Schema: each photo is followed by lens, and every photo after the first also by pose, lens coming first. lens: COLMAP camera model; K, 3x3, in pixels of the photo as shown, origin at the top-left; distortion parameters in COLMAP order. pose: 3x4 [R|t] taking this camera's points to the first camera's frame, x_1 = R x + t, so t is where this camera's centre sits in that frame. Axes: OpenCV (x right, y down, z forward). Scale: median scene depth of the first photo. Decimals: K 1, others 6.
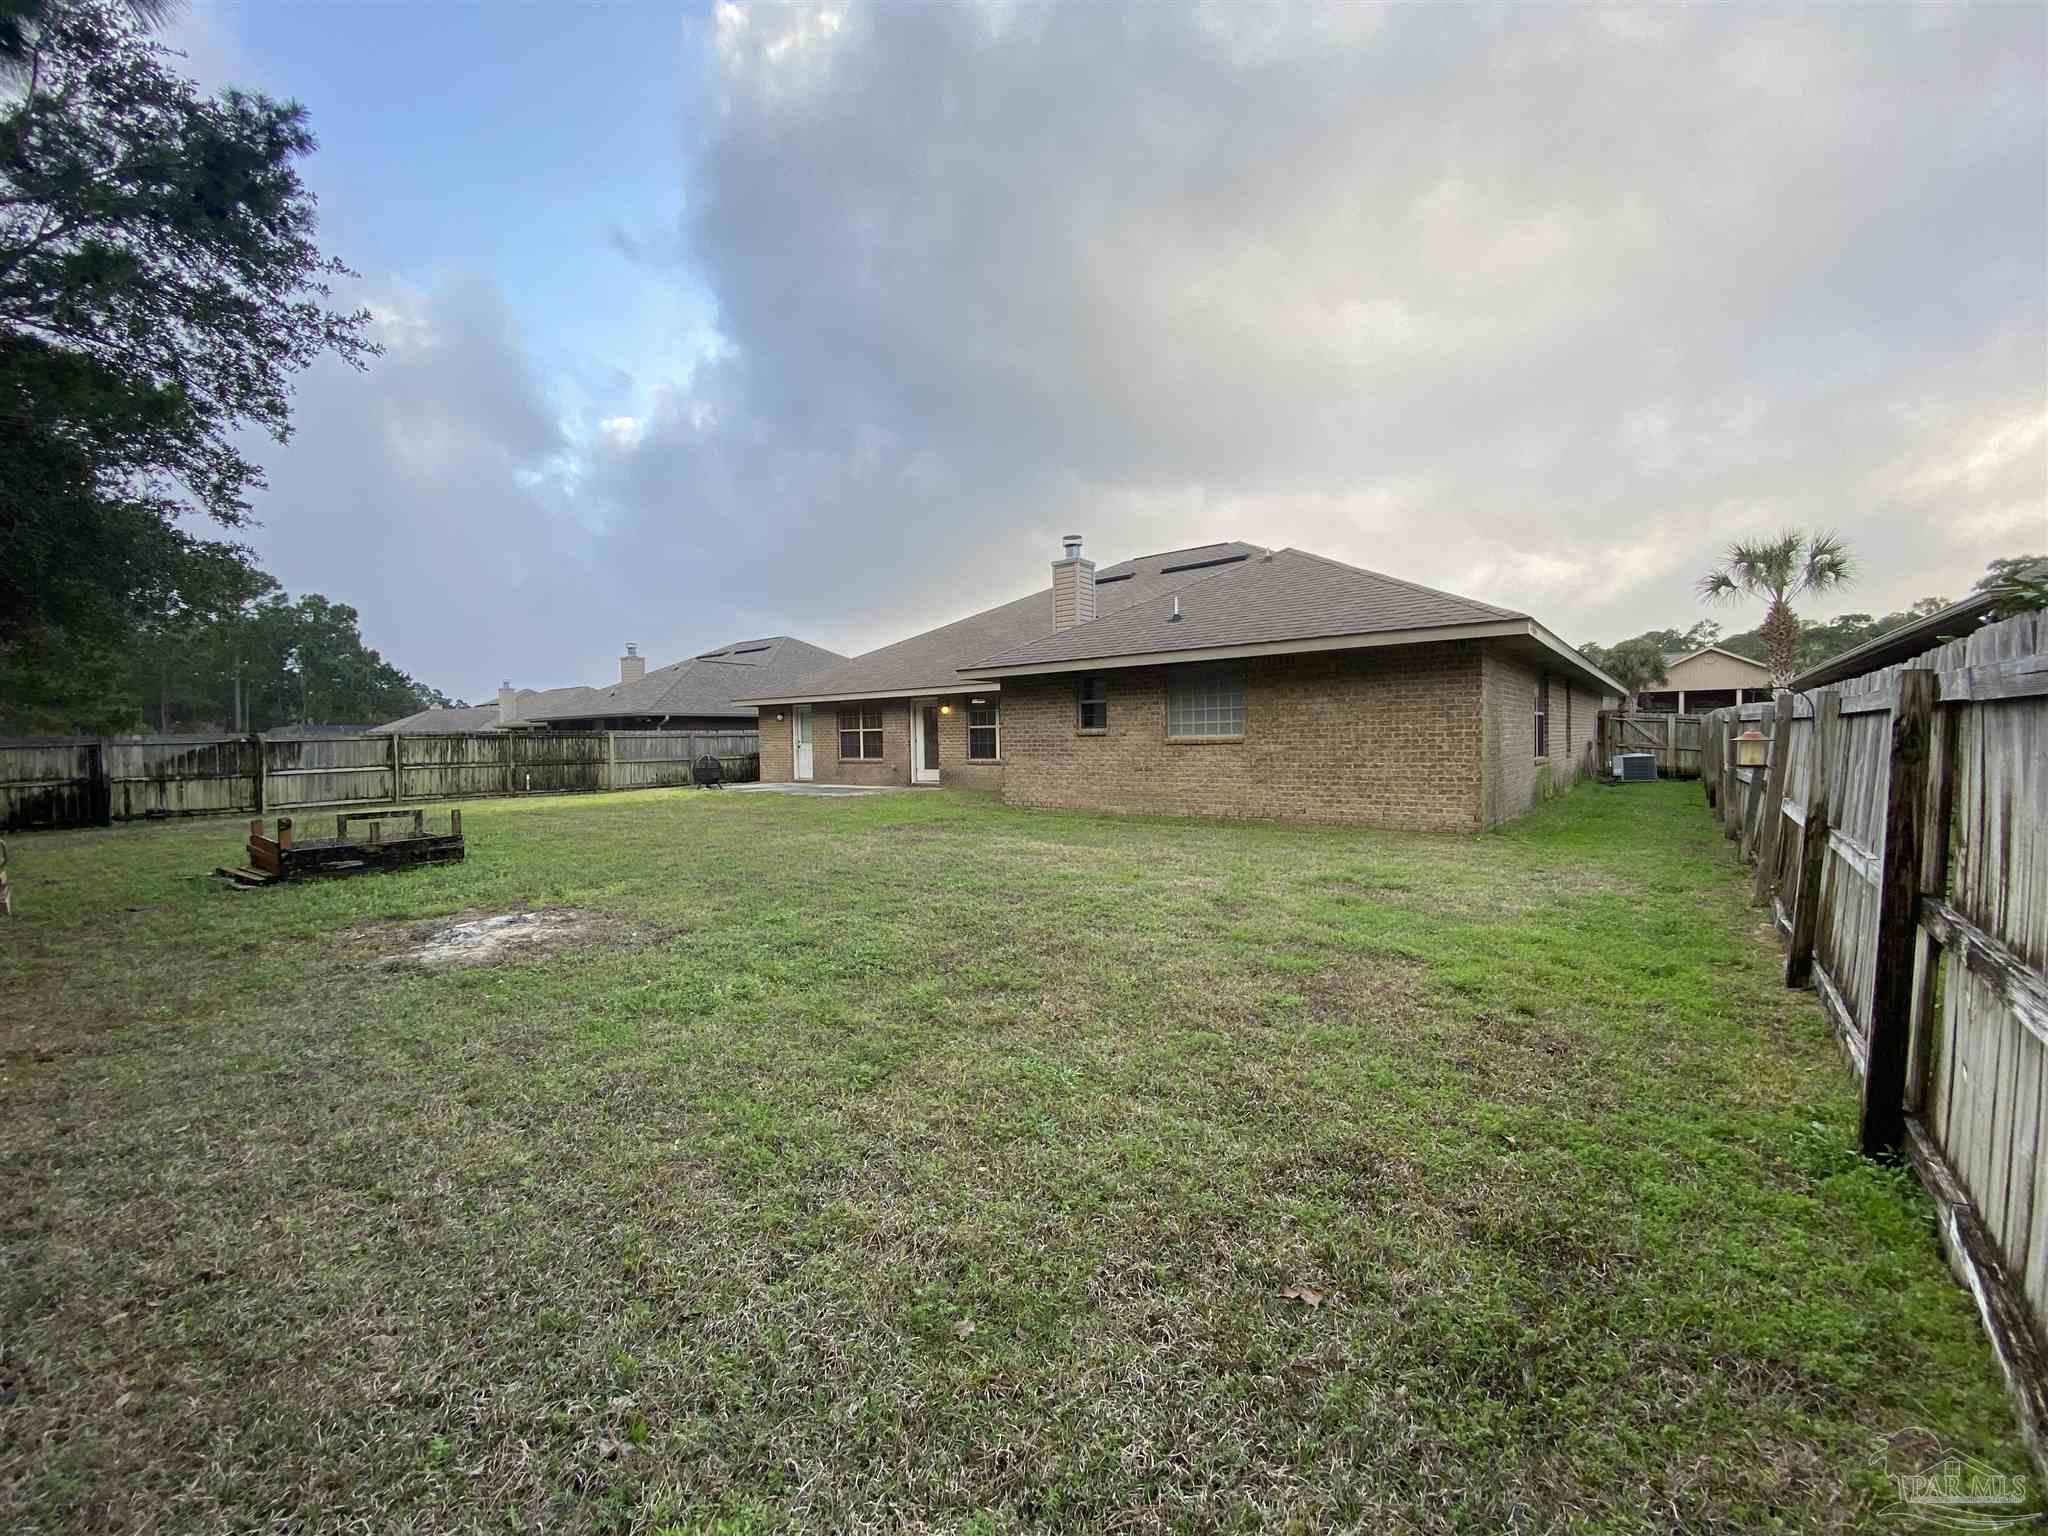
lens RADIAL K [[828.0, 0, 1025.0], [0, 828.0, 761.5], [0, 0, 1]] dist [0.020516, -0.020326]
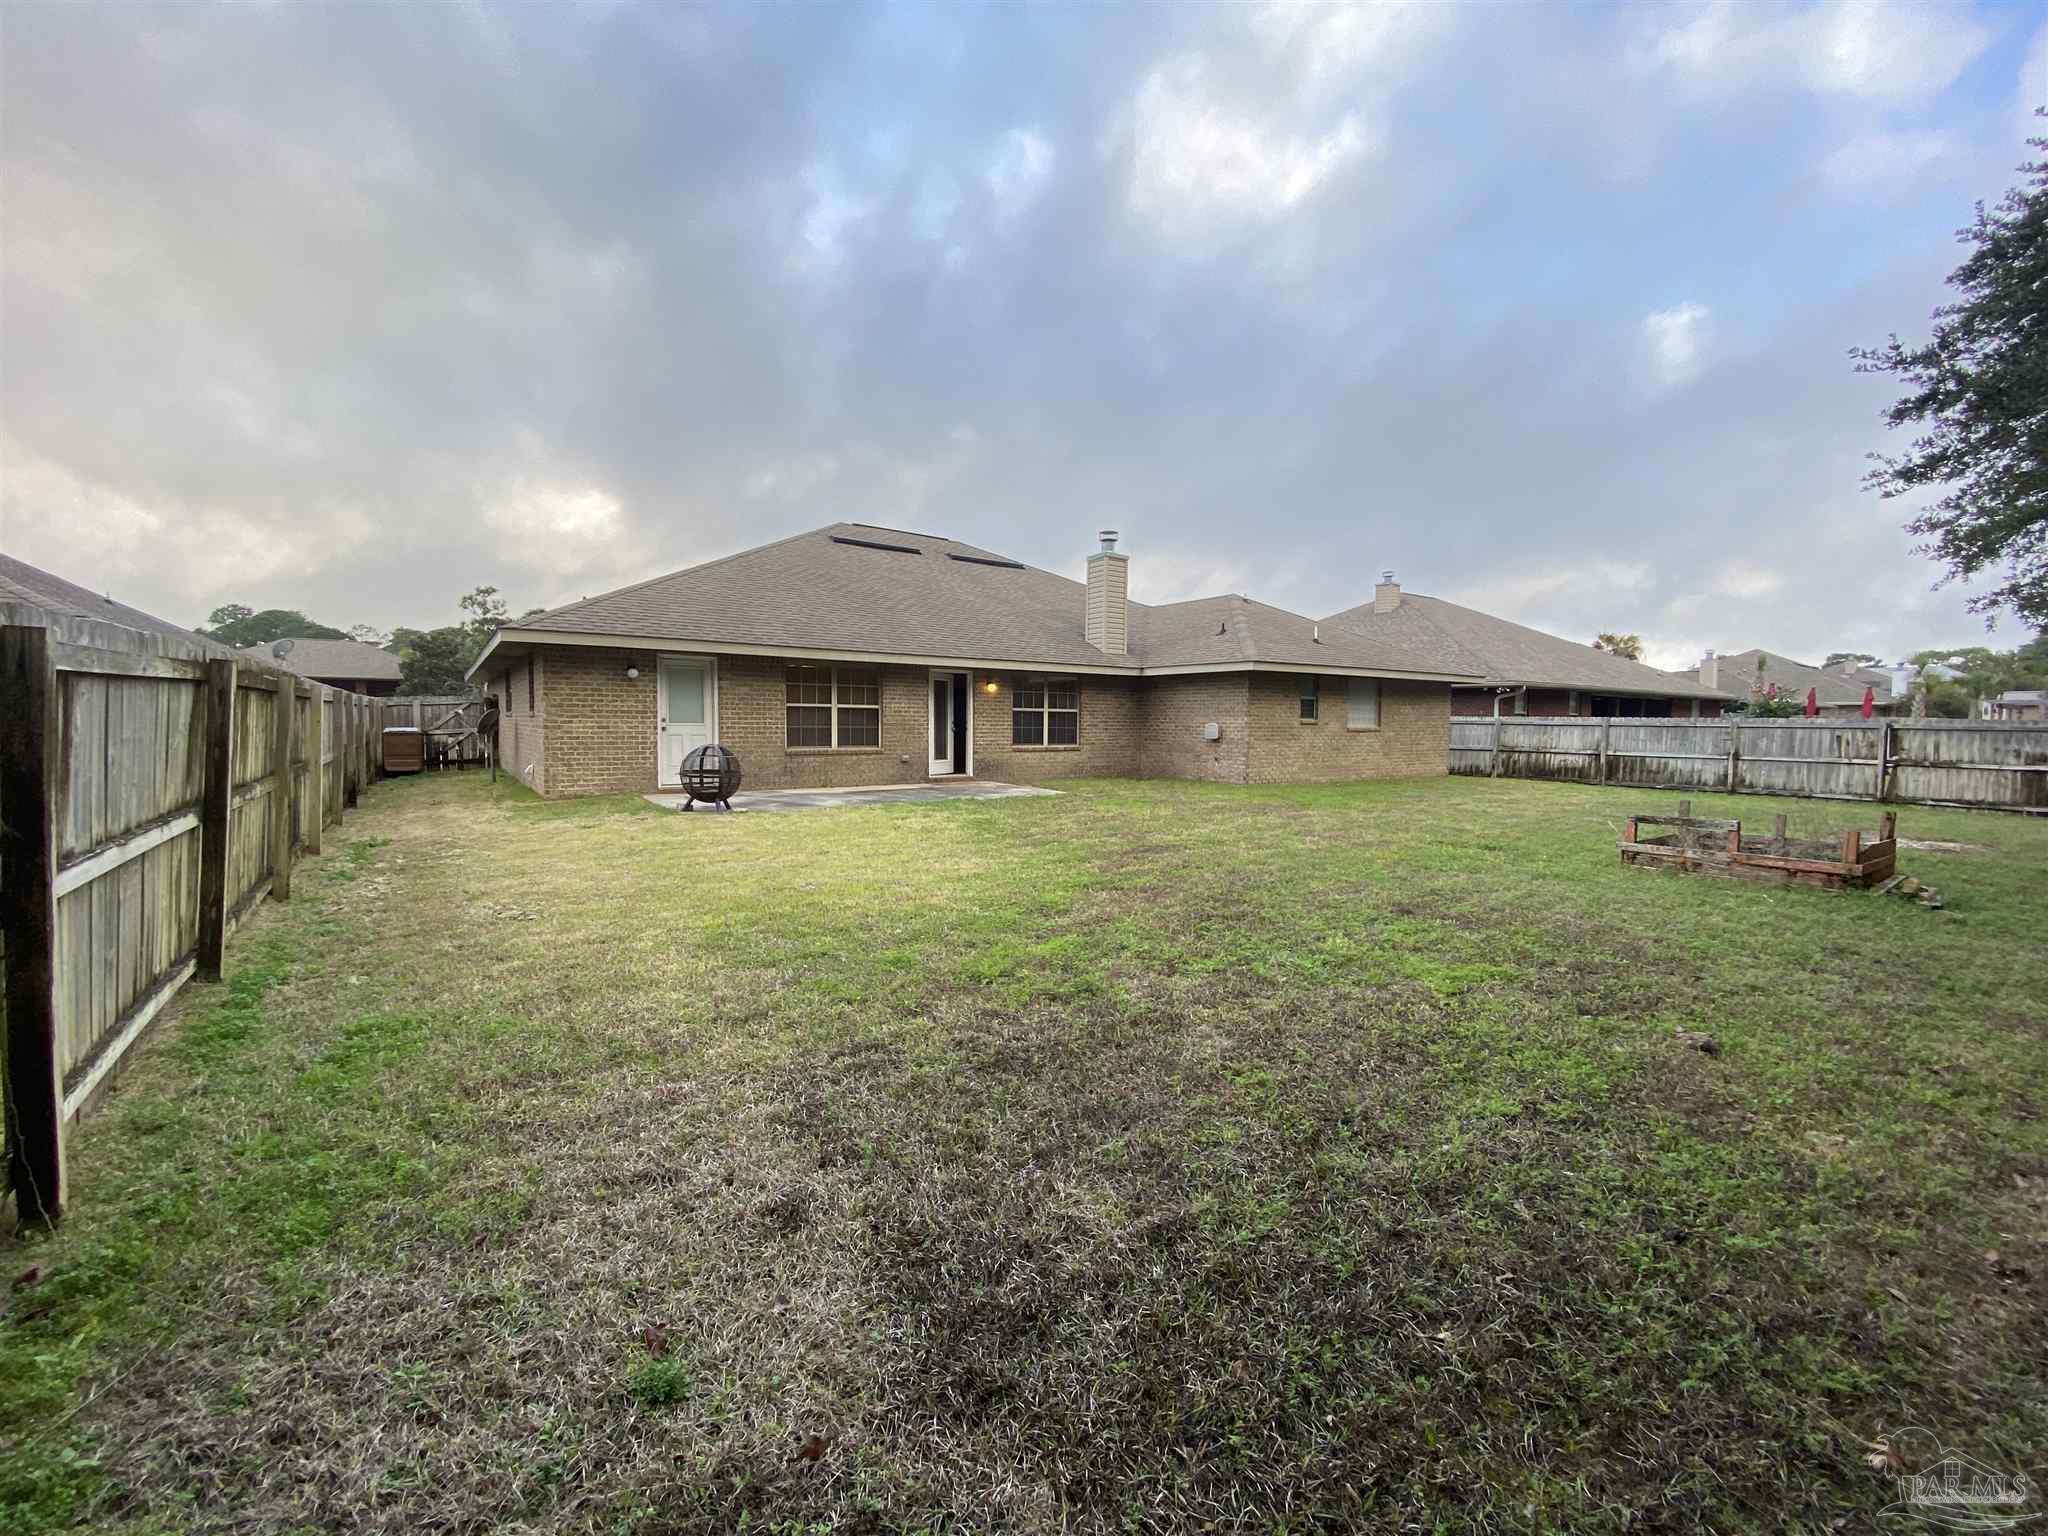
lens RADIAL K [[828.0, 0, 1025.0], [0, 828.0, 761.5], [0, 0, 1]] dist [0.020516, -0.020326]
pose [[0.254613, -0.024774, 0.966726, -0.899306], [0.015473, 0.999648, 0.021542, -0.005590], [-0.966919, 0.009474, 0.254907, 0.777687]]
